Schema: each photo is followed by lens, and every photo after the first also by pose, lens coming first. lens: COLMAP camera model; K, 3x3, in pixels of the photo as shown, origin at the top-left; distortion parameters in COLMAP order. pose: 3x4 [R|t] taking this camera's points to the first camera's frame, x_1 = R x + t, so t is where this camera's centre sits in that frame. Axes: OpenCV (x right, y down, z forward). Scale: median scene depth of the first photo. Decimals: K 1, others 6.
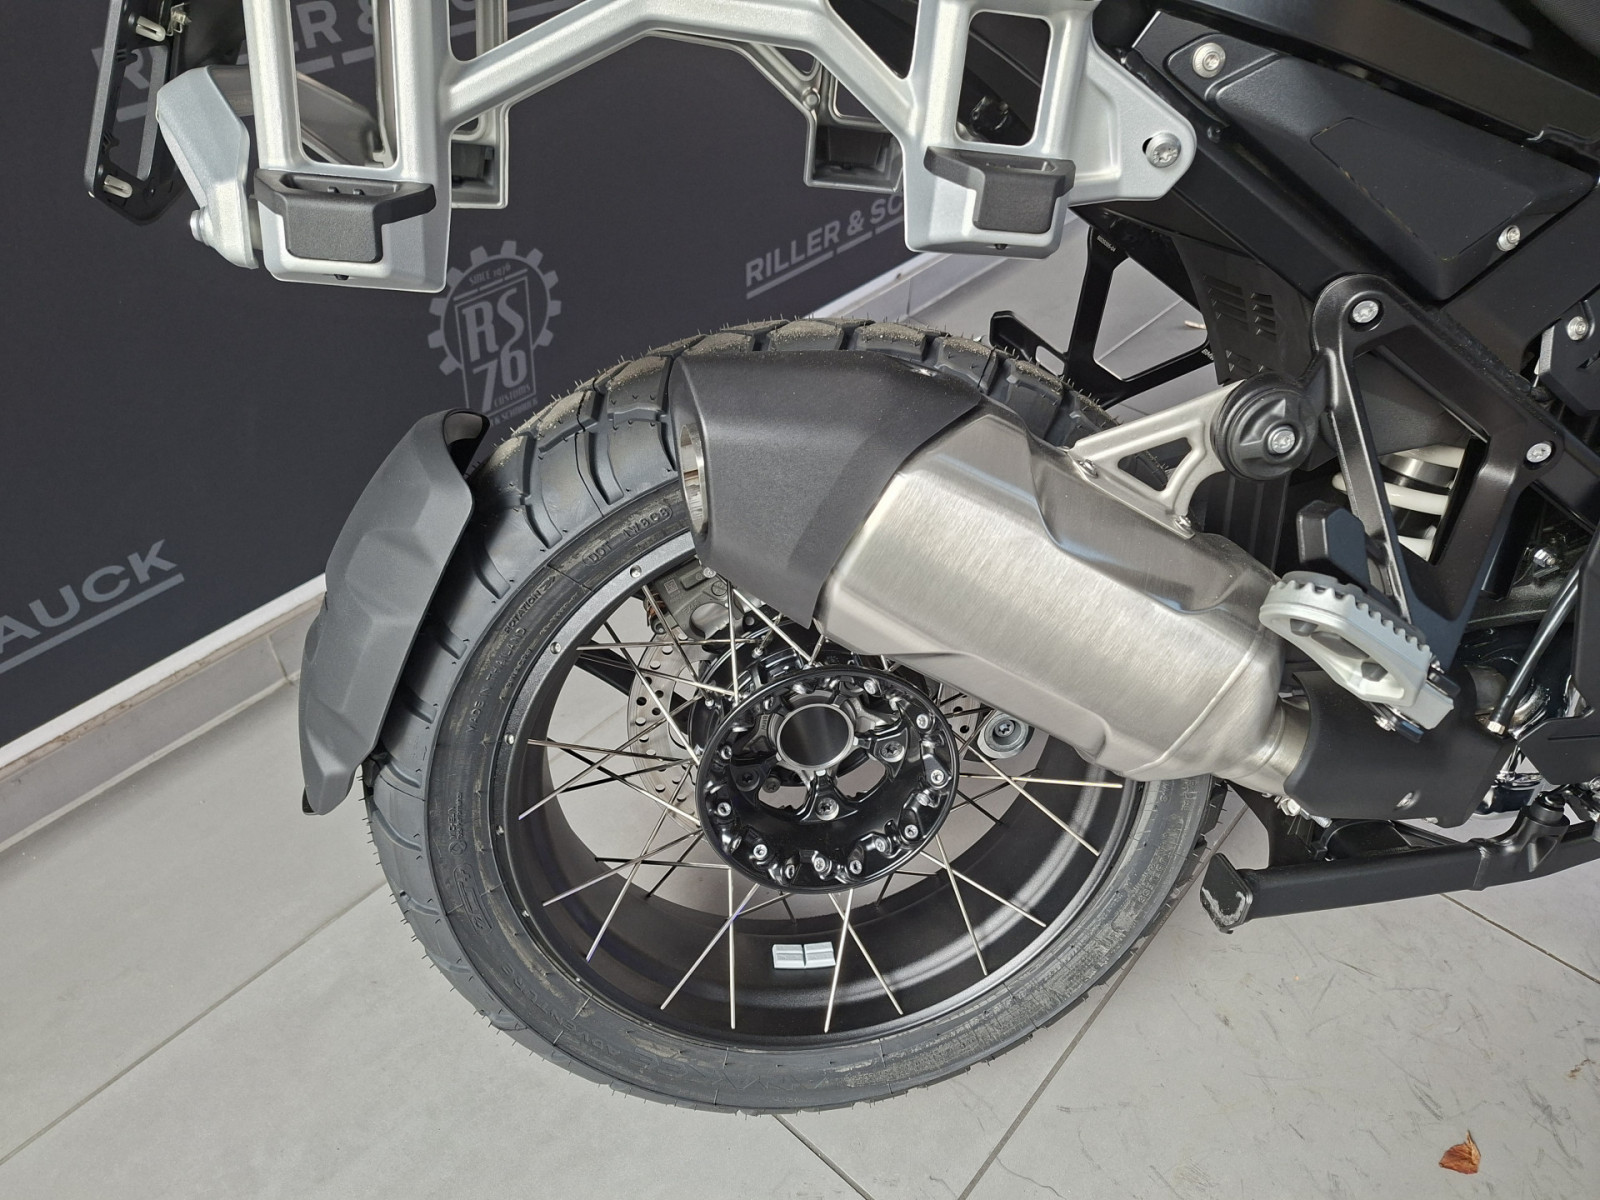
lens RADIAL K [[1116.5, 0, 810.3], [0, 1116.5, 598.0], [0, 0, 1]] dist [0.045216, -0.042010]
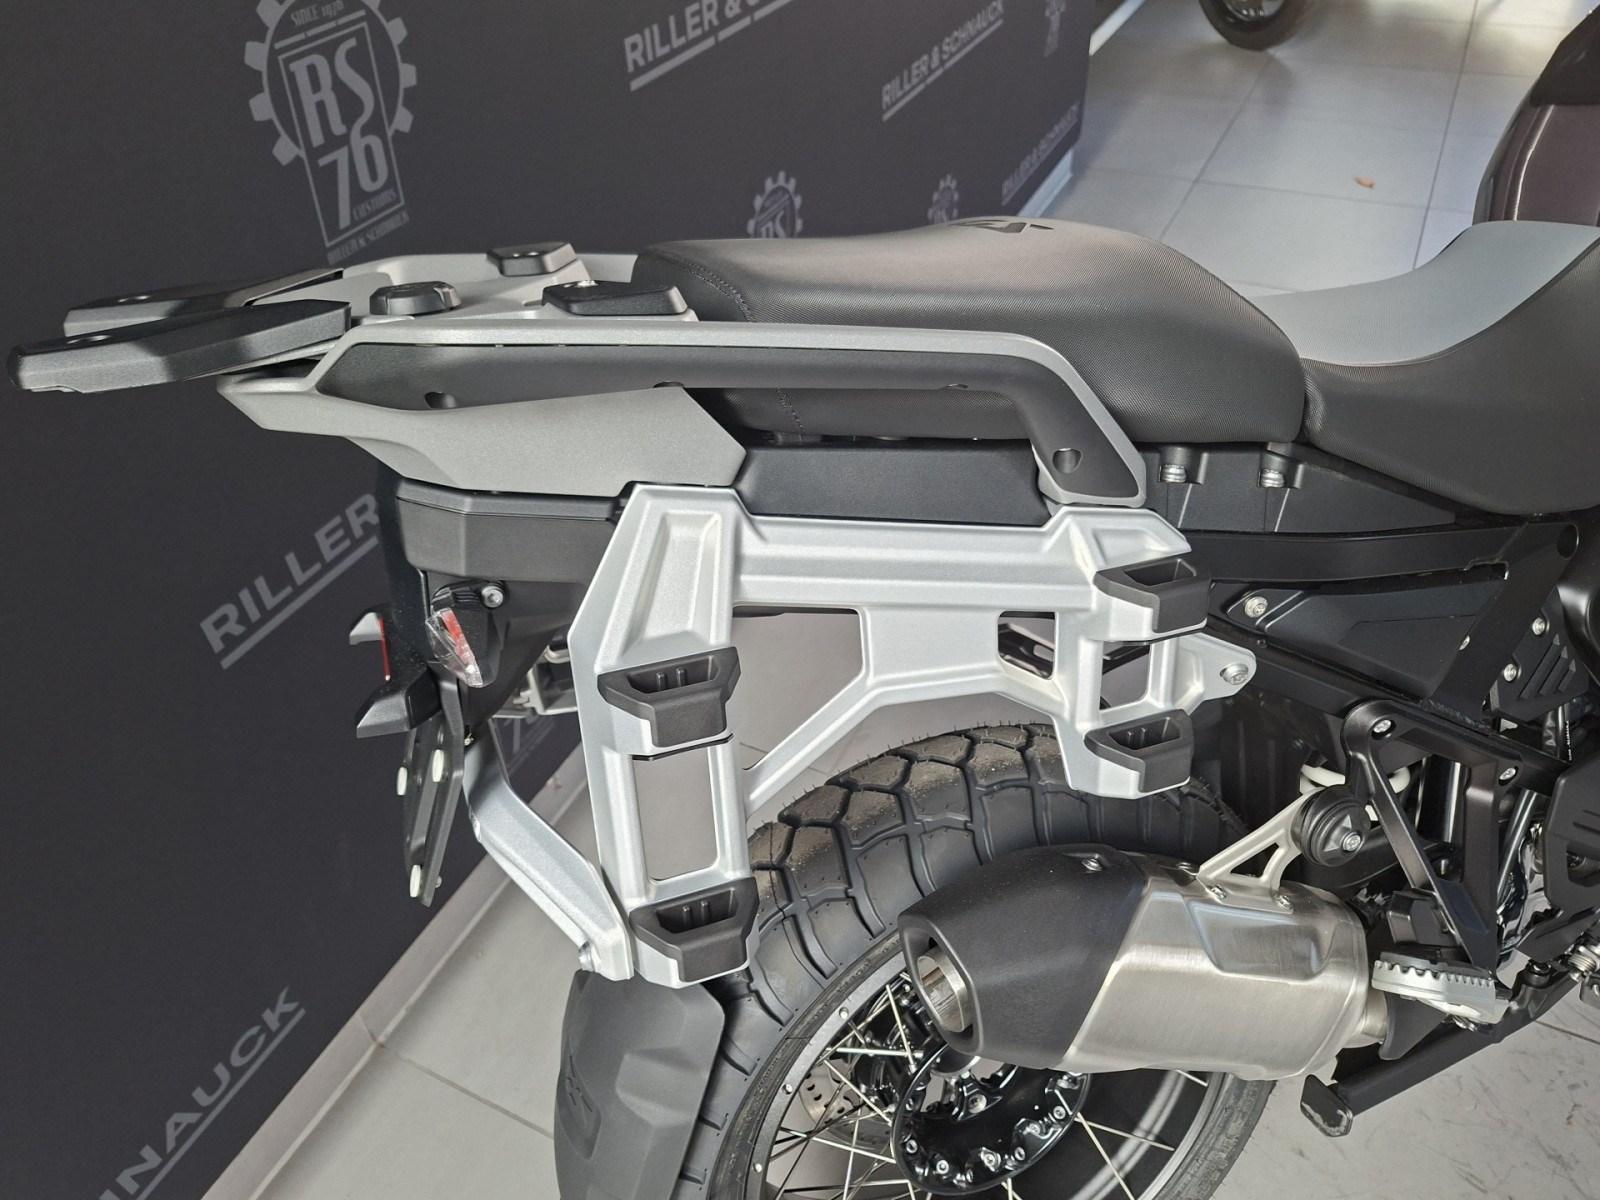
lens RADIAL K [[1116.5, 0, 796.2], [0, 1116.5, 602.9], [0, 0, 1]] dist [0.045216, -0.042010]
pose [[0.966971, -0.216566, 0.134408, -0.221137], [0.219266, 0.975650, -0.005440, -0.369237], [-0.129957, 0.034731, 0.990911, -0.159462]]
